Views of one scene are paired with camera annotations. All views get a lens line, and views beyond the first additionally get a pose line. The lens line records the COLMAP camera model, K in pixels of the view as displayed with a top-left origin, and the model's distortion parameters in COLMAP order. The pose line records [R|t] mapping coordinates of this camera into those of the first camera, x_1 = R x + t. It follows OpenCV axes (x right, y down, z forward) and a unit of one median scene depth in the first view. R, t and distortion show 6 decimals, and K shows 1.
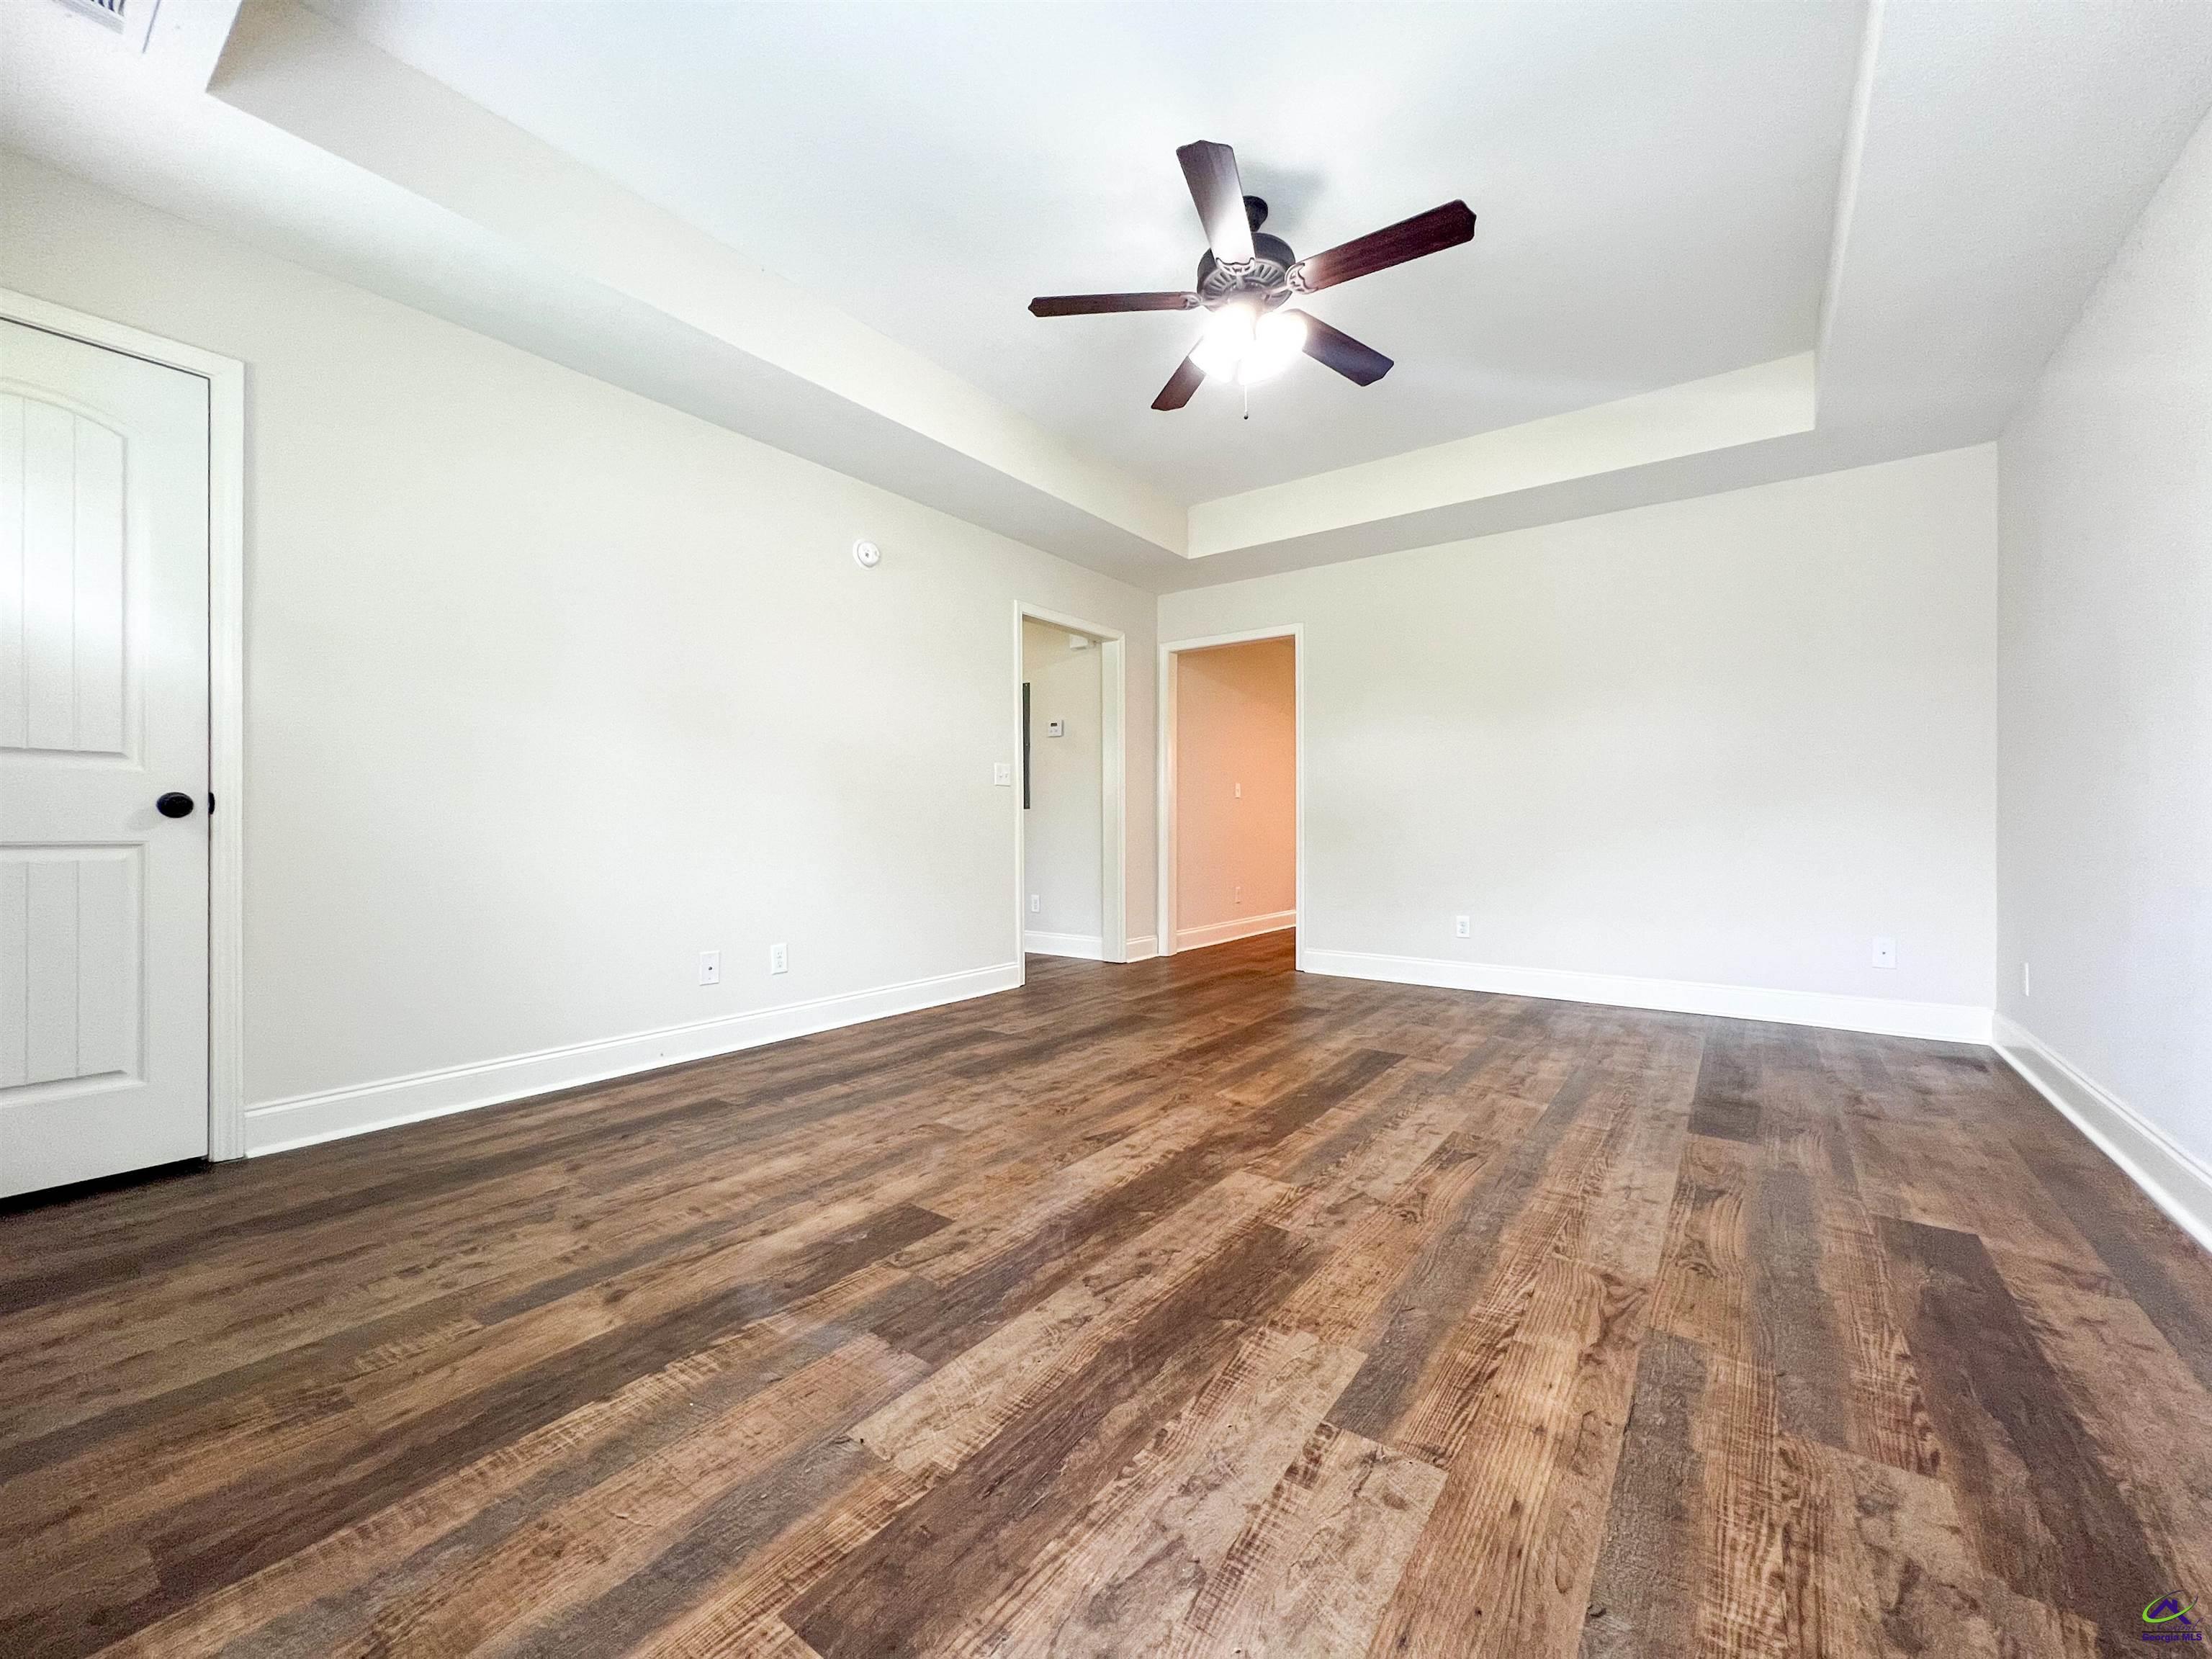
lens RADIAL K [[883.5, 0, 1096.3], [0, 883.5, 826.7], [0, 0, 1]] dist [0.000991, 0.000215]
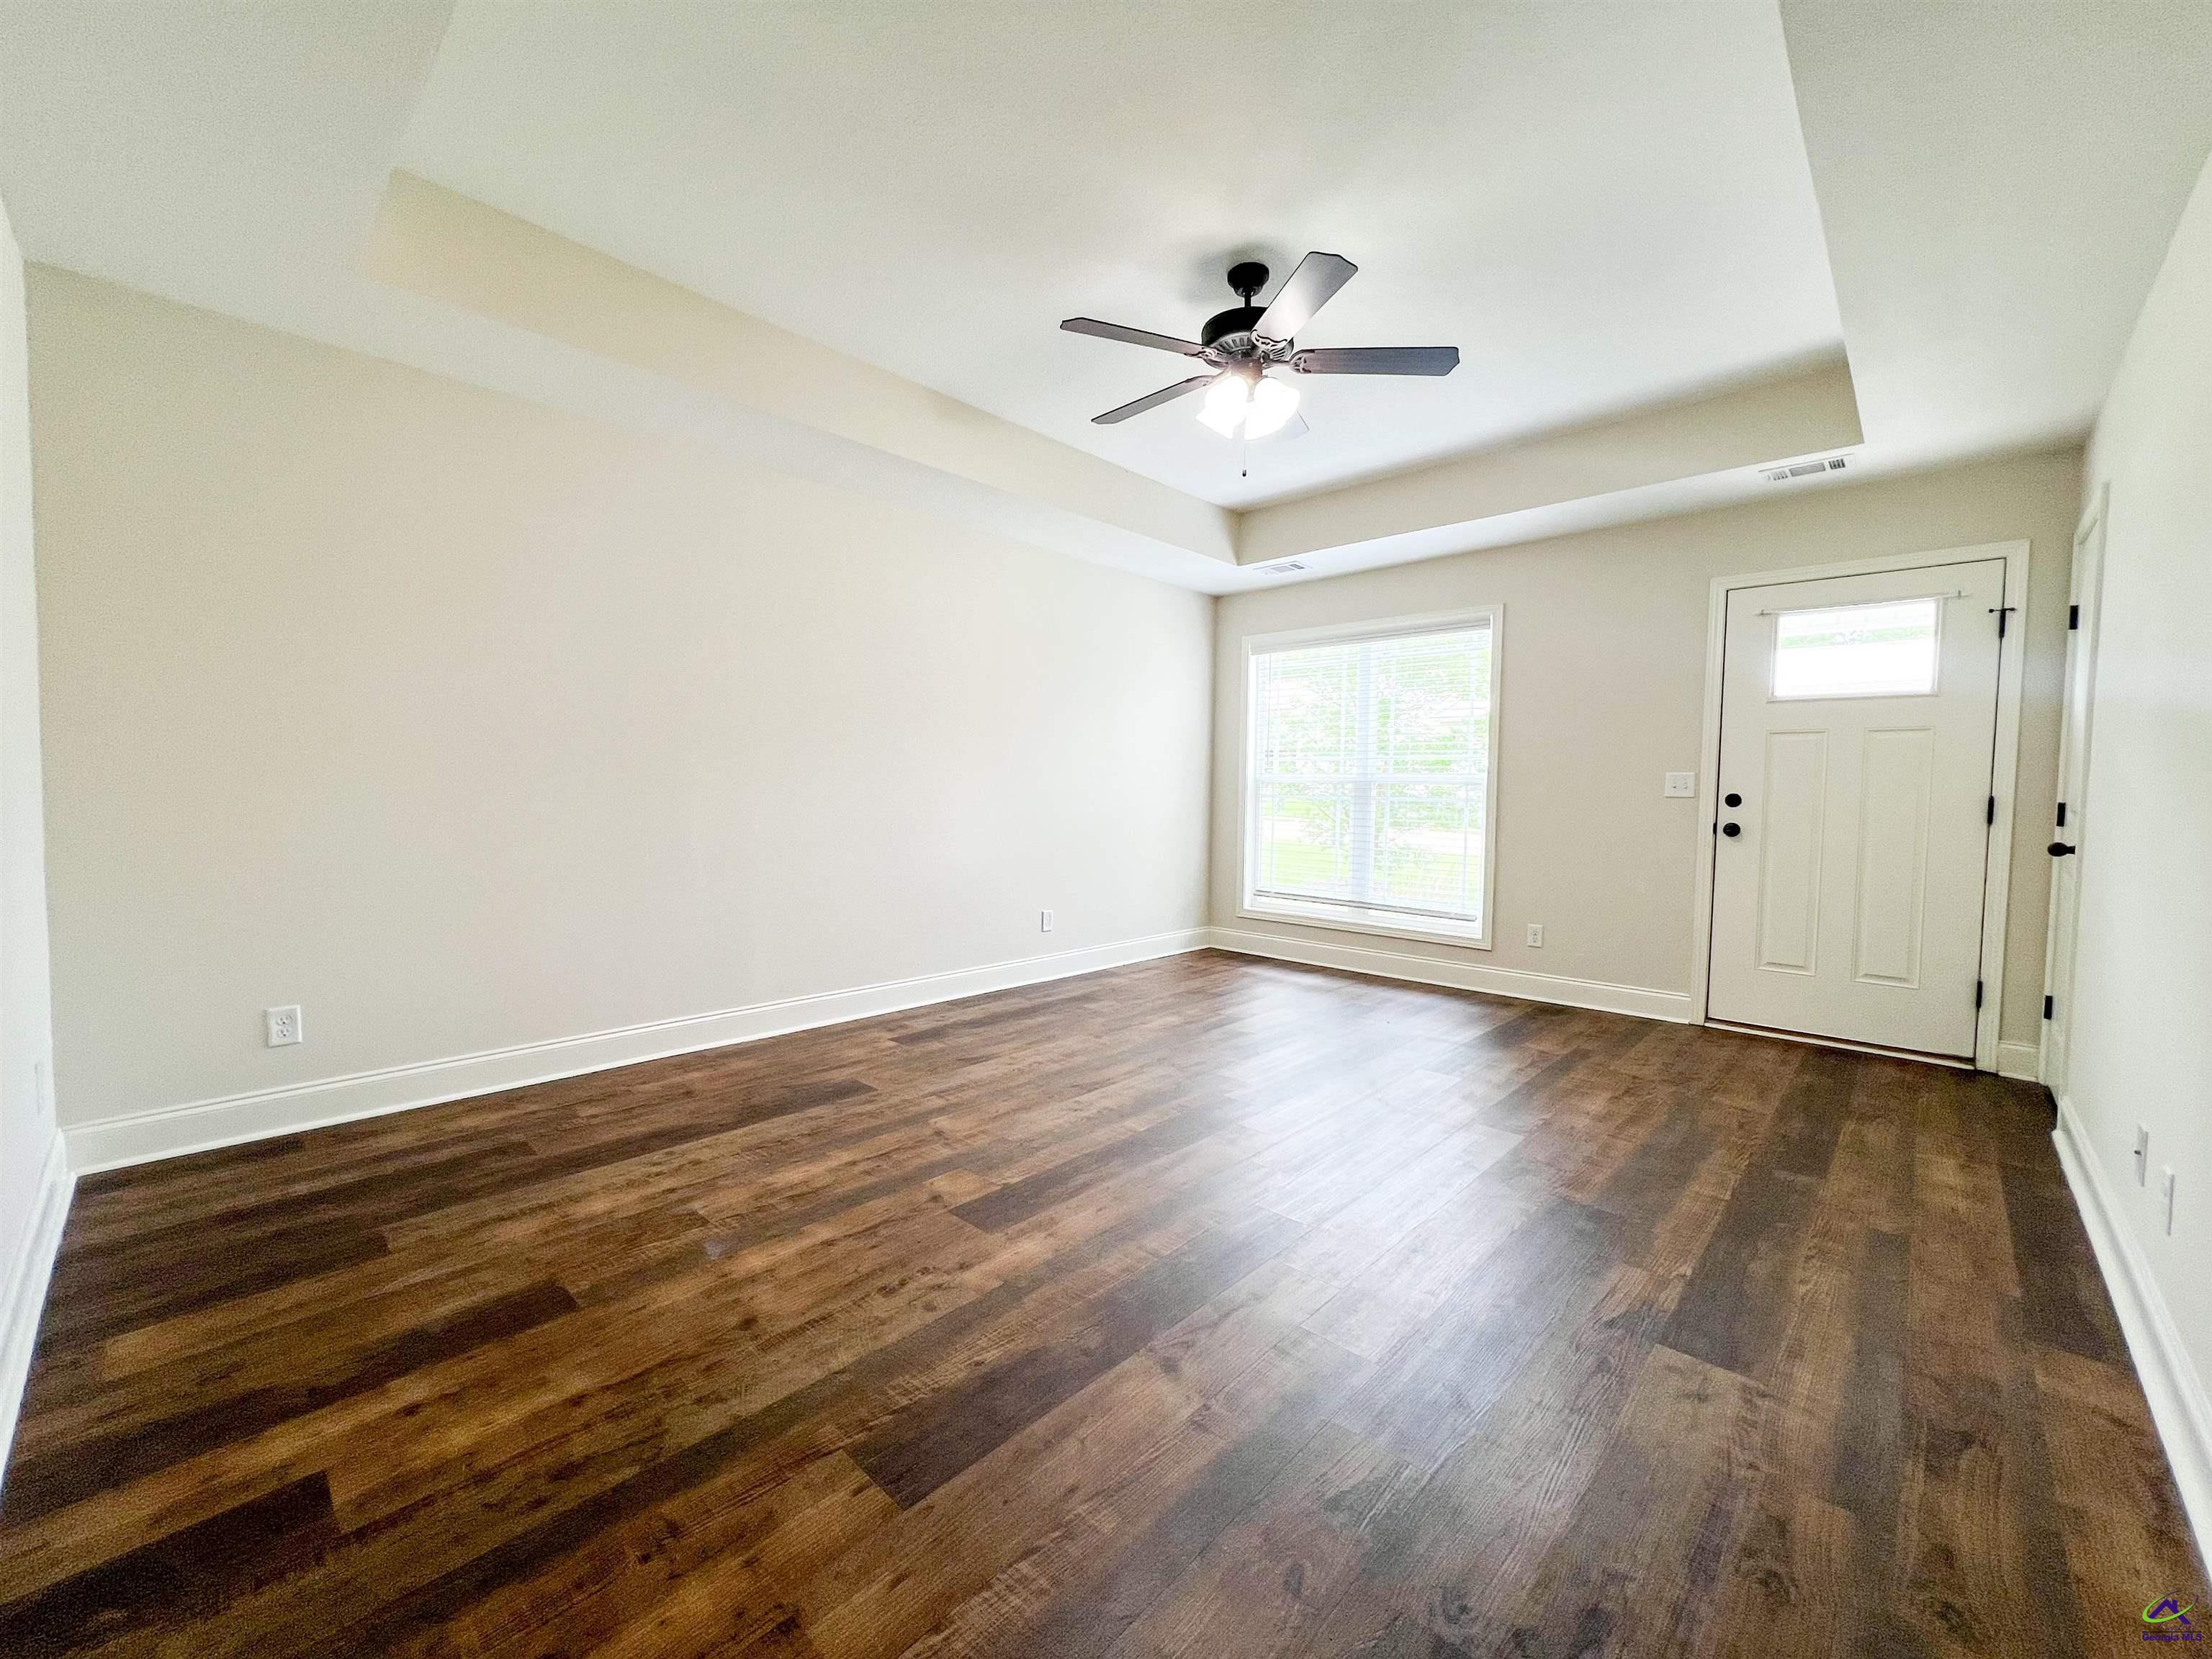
lens RADIAL K [[883.5, 0, 1100.0], [0, 883.5, 828.9], [0, 0, 1]] dist [0.000991, 0.000215]
pose [[-0.993006, -0.020080, 0.116342, 0.294658], [-0.014739, 0.998805, 0.046593, -0.114759], [-0.117138, 0.044553, -0.992116, 2.931882]]
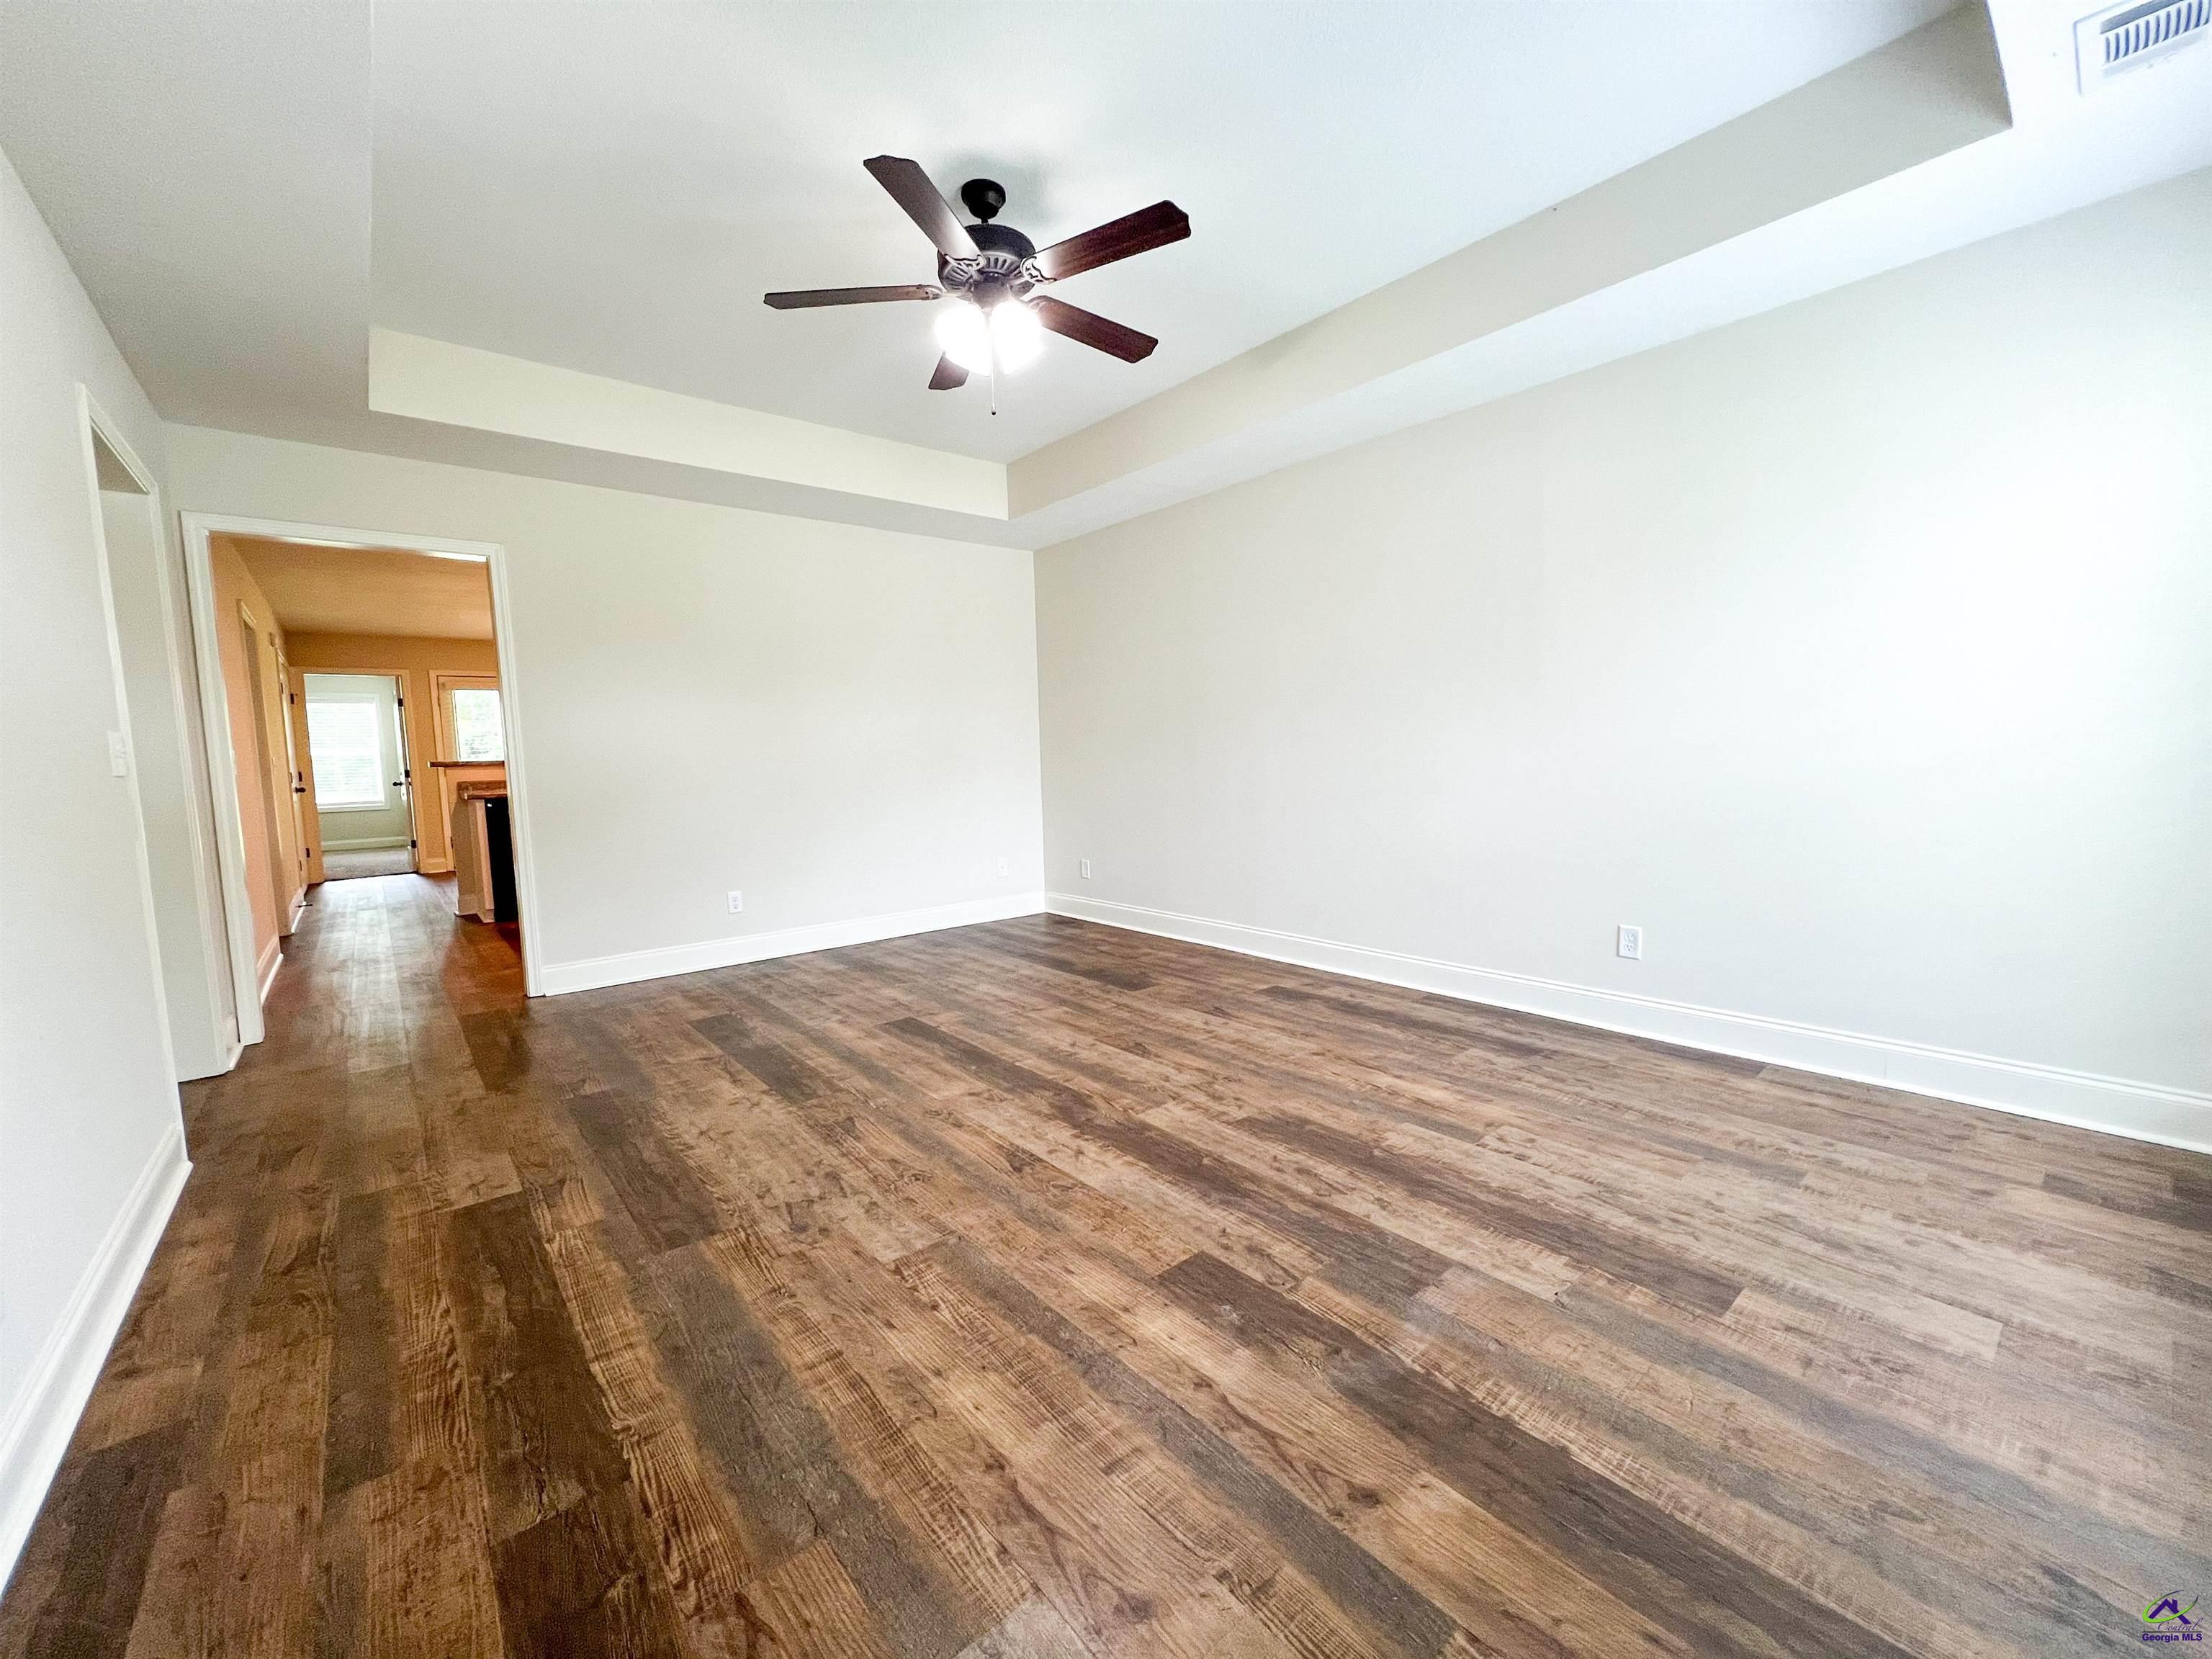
lens RADIAL K [[883.5, 0, 1110.4], [0, 883.5, 825.0], [0, 0, 1]] dist [0.000991, 0.000215]
pose [[0.230406, -0.087631, 0.969141, -1.129756], [0.029258, 0.996110, 0.083114, -0.111371], [-0.972655, 0.009205, 0.232073, 0.900069]]
